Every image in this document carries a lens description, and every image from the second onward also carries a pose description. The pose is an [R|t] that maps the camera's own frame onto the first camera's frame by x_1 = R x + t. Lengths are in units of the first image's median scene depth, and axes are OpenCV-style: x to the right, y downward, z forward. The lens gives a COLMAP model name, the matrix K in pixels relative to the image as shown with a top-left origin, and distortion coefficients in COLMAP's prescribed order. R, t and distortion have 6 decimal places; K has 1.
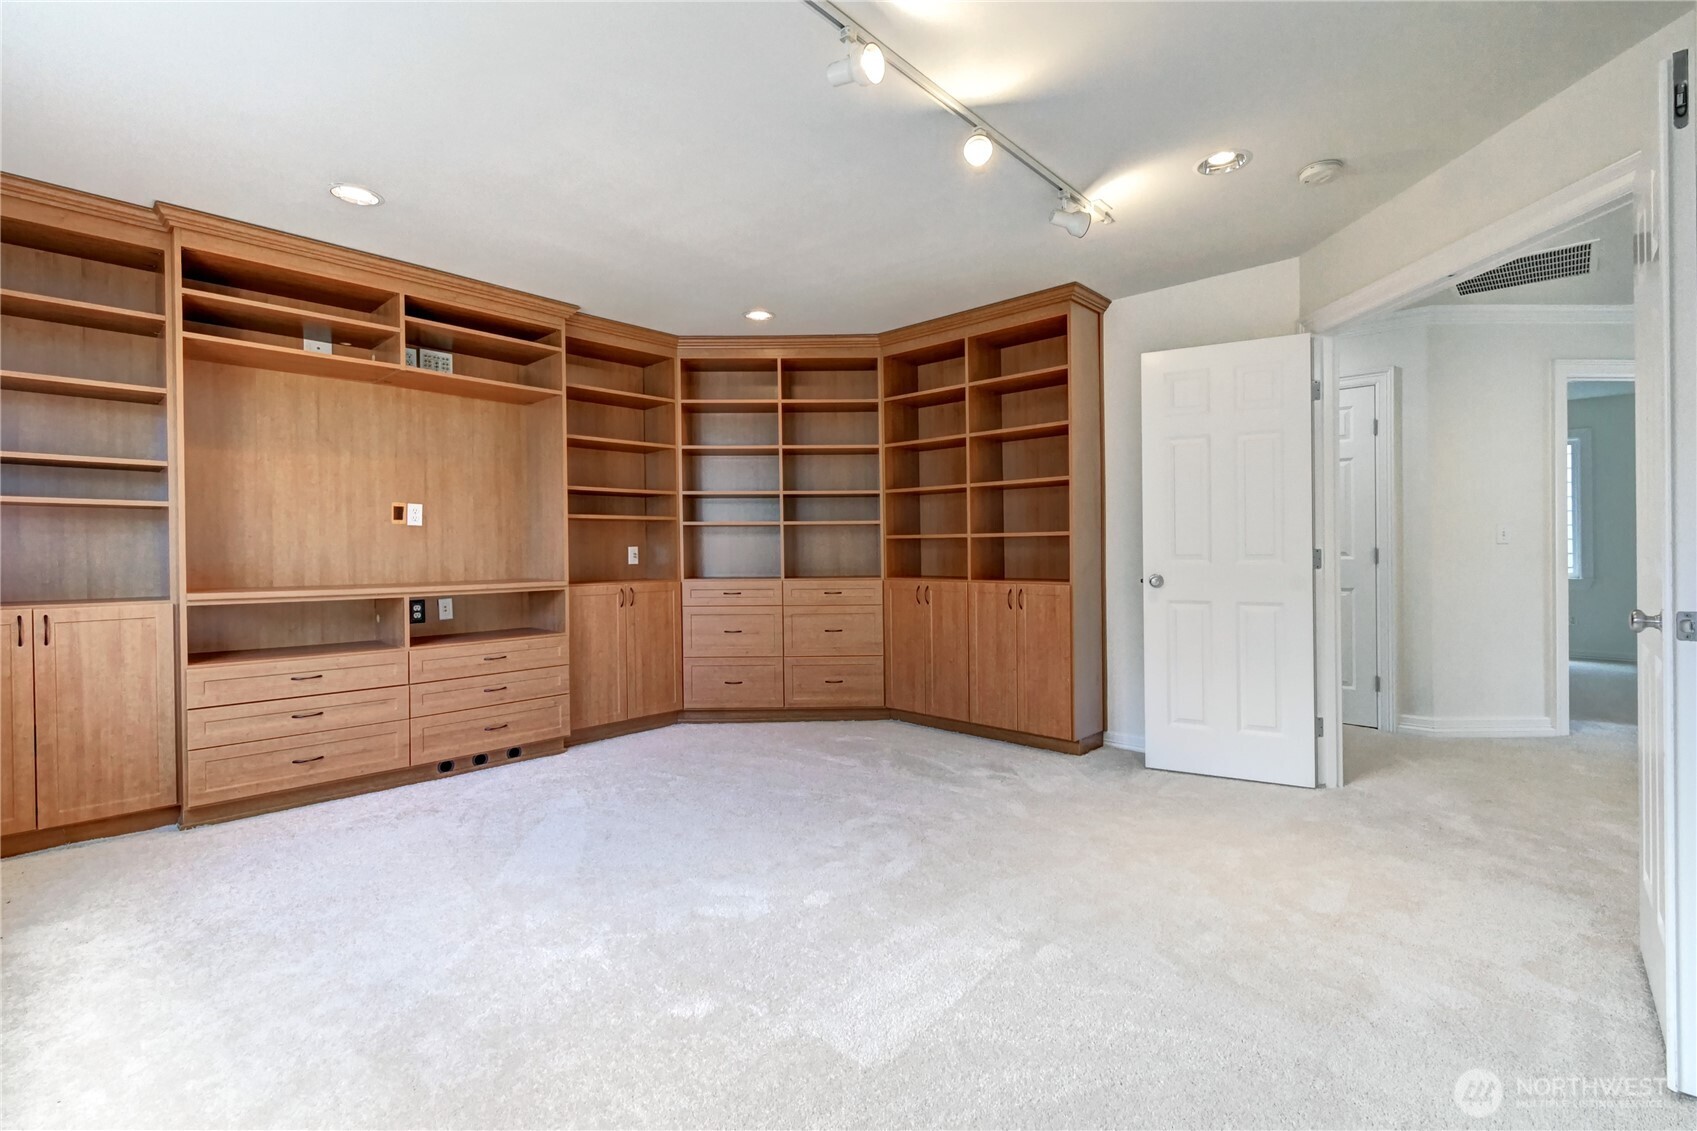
lens RADIAL K [[750.9, 0, 850.6], [0, 750.9, 555.6], [0, 0, 1]] dist [0.011101, -0.000093]
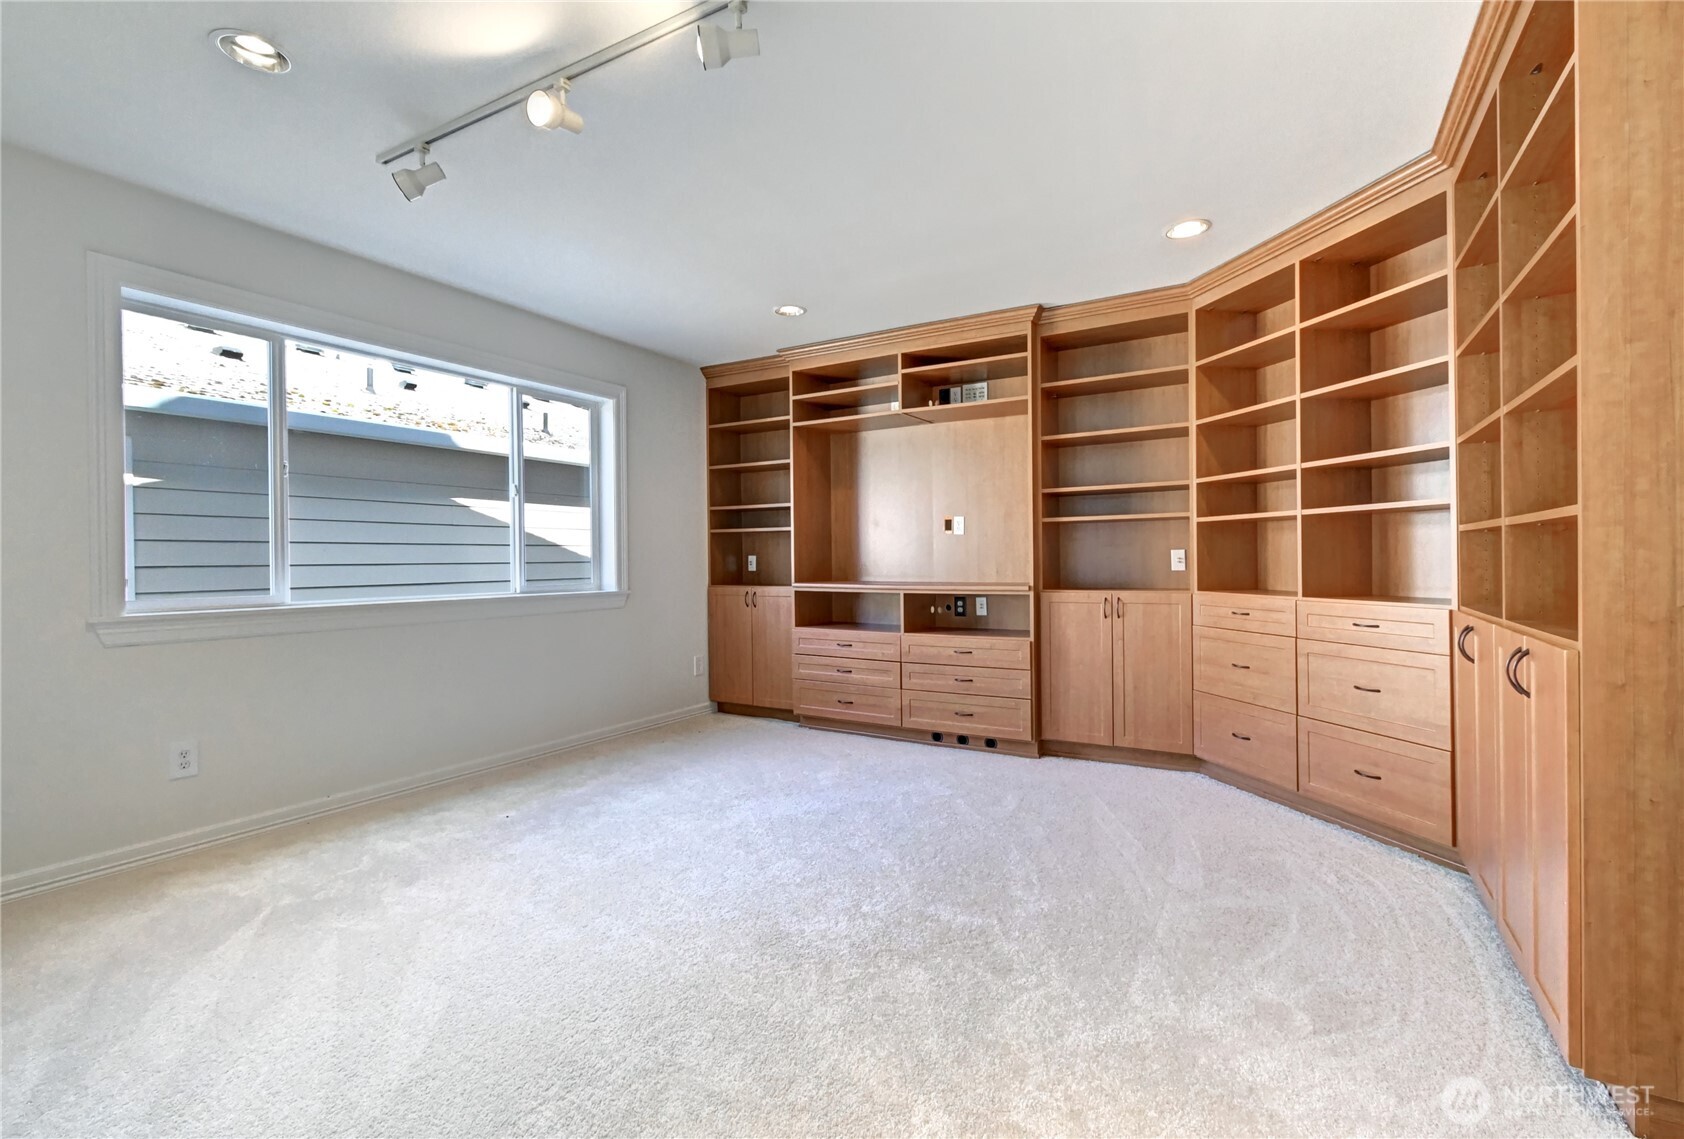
lens RADIAL K [[765.6, 0, 844.9], [0, 765.6, 568.6], [0, 0, 1]] dist [0.003541, 0.000151]
pose [[0.219377, 0.017558, -0.975482, 0.581482], [0.001109, 0.999833, 0.018246, -0.008481], [0.975640, -0.005084, 0.219320, 0.566253]]
